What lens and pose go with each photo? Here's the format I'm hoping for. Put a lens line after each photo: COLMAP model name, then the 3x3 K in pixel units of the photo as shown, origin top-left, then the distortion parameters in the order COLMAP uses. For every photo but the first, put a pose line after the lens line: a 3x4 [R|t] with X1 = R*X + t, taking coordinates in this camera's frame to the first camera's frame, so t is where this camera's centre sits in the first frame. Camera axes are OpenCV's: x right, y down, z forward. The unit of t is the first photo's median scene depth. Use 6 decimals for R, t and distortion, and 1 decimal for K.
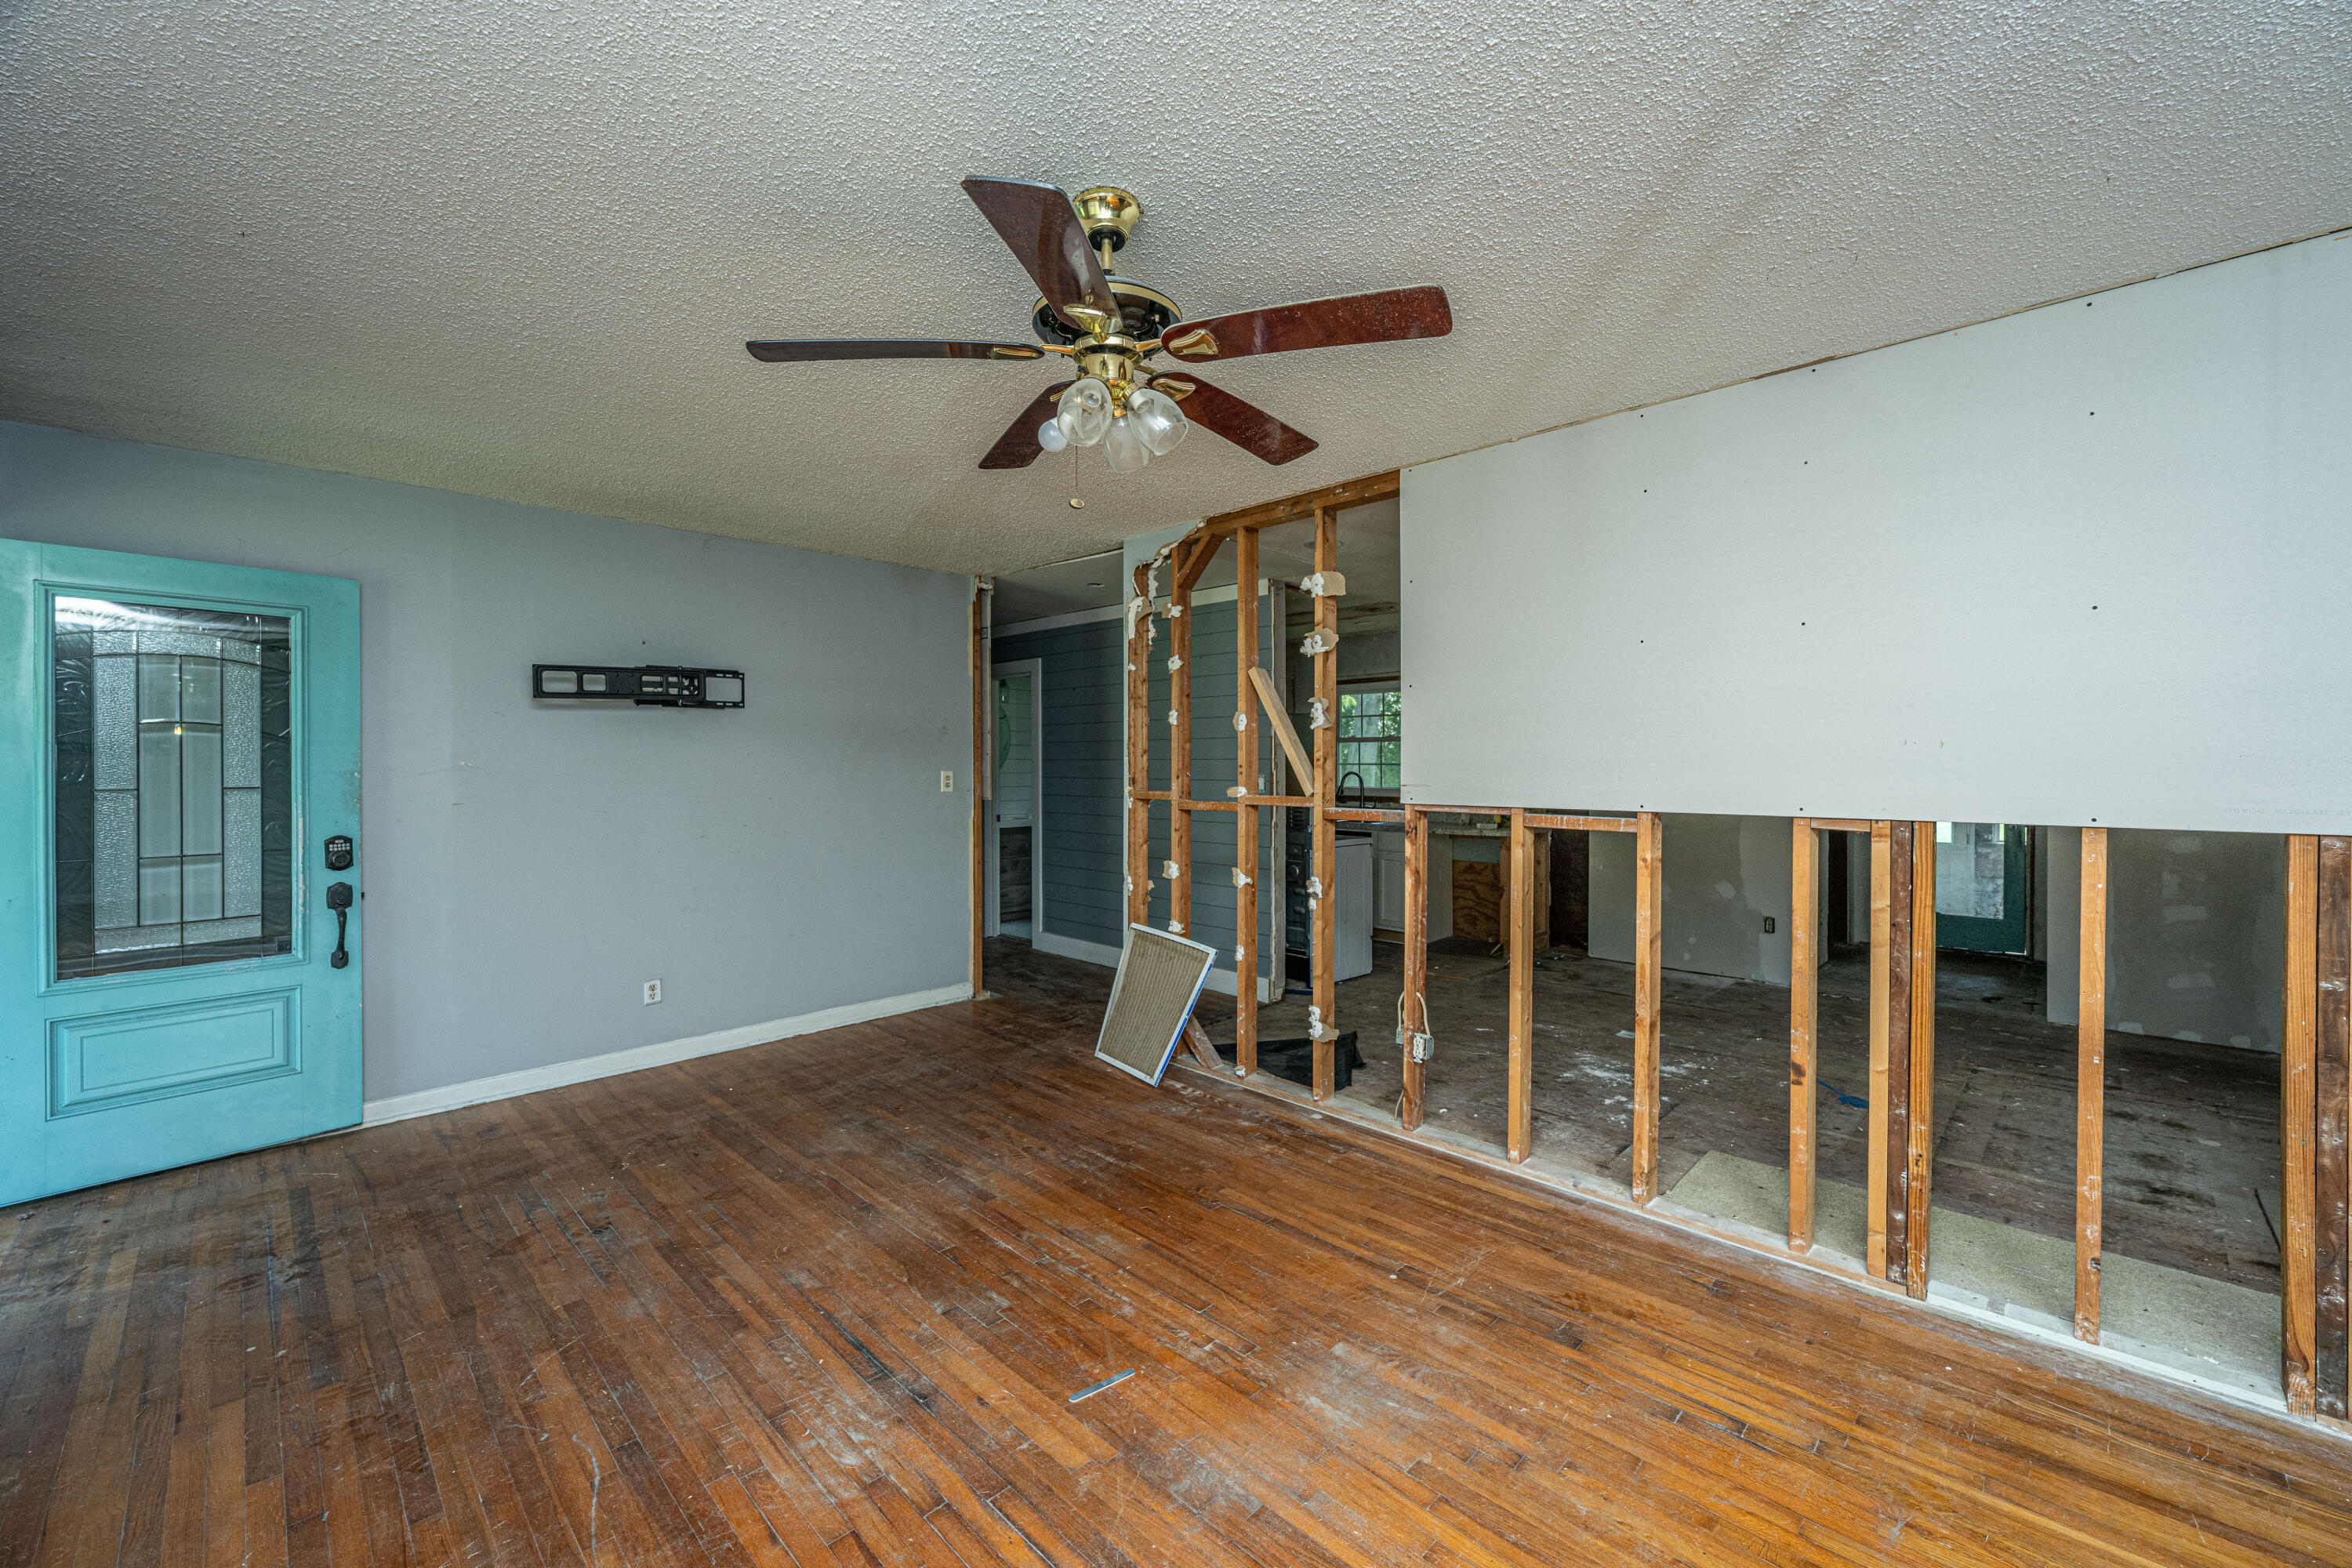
lens RADIAL K [[896.4, 0, 1173.6], [0, 896.4, 778.3], [0, 0, 1]] dist [0.000688, 0.000129]
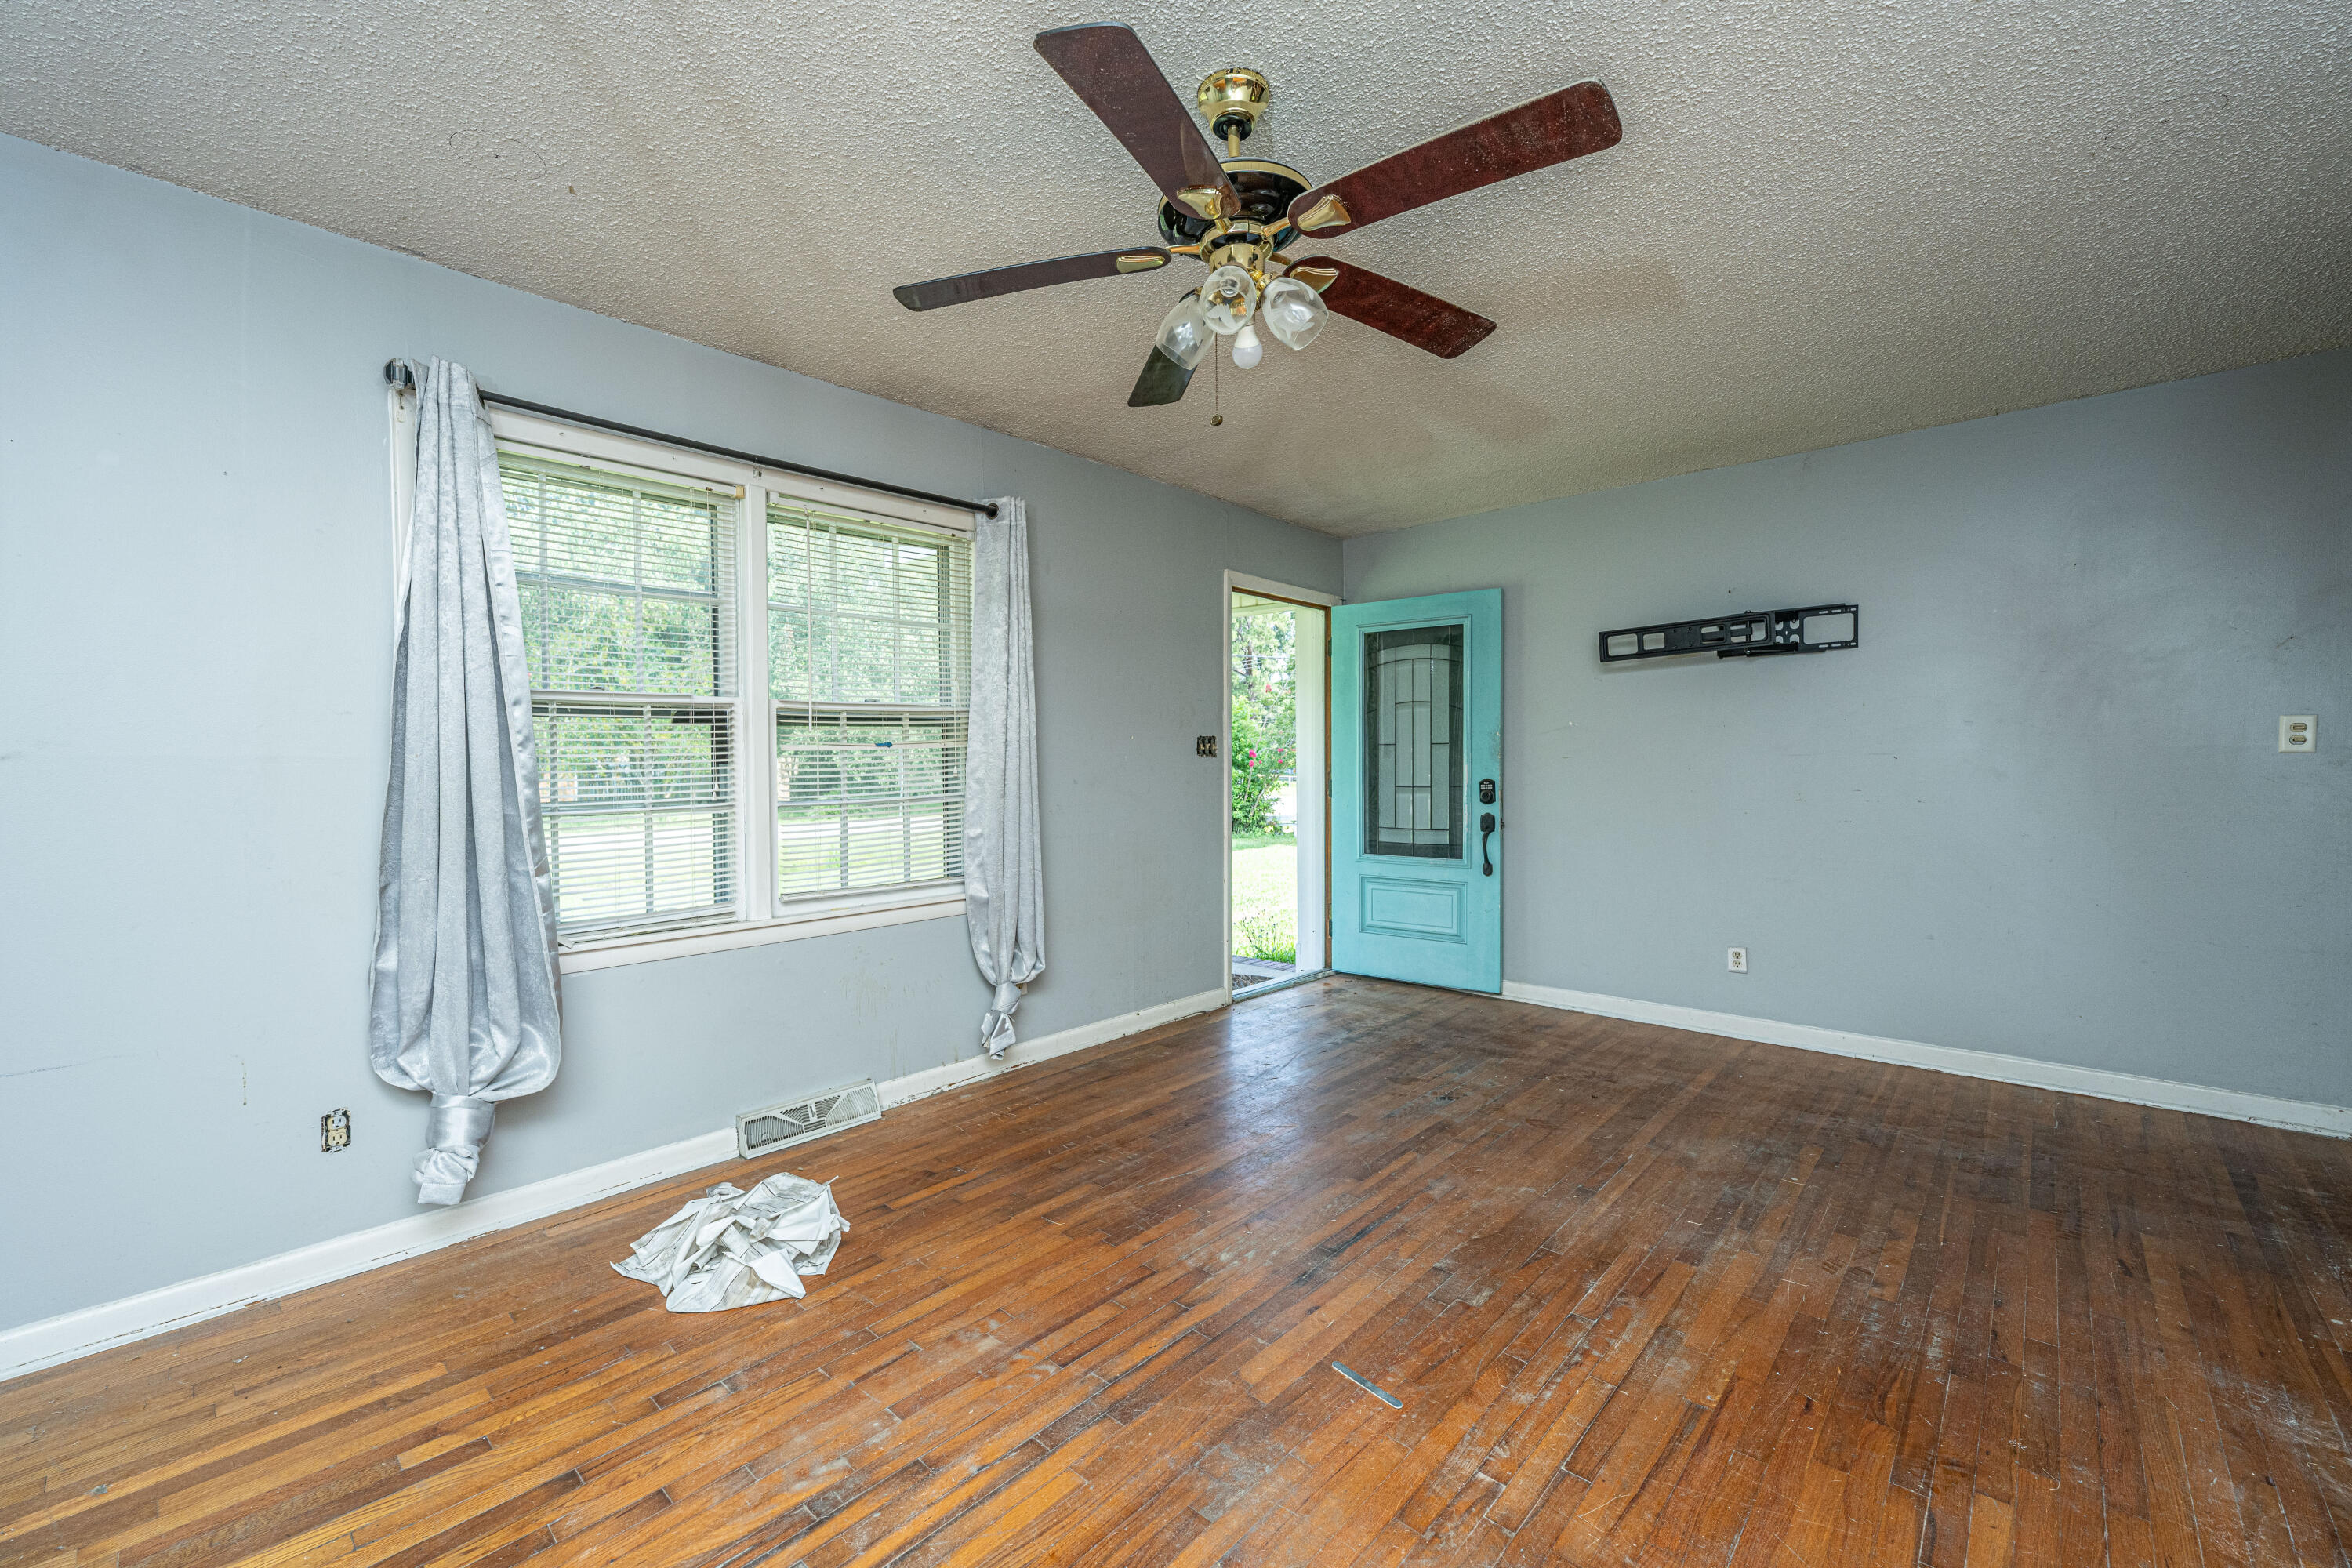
lens RADIAL K [[943.2, 0, 1174.1], [0, 943.2, 777.1], [0, 0, 1]] dist [0.000462, -0.000482]
pose [[0.060070, 0.018077, -0.998030, 0.485711], [-0.004249, 0.999832, 0.017854, 0.038868], [0.998185, 0.003168, 0.060136, 0.446006]]
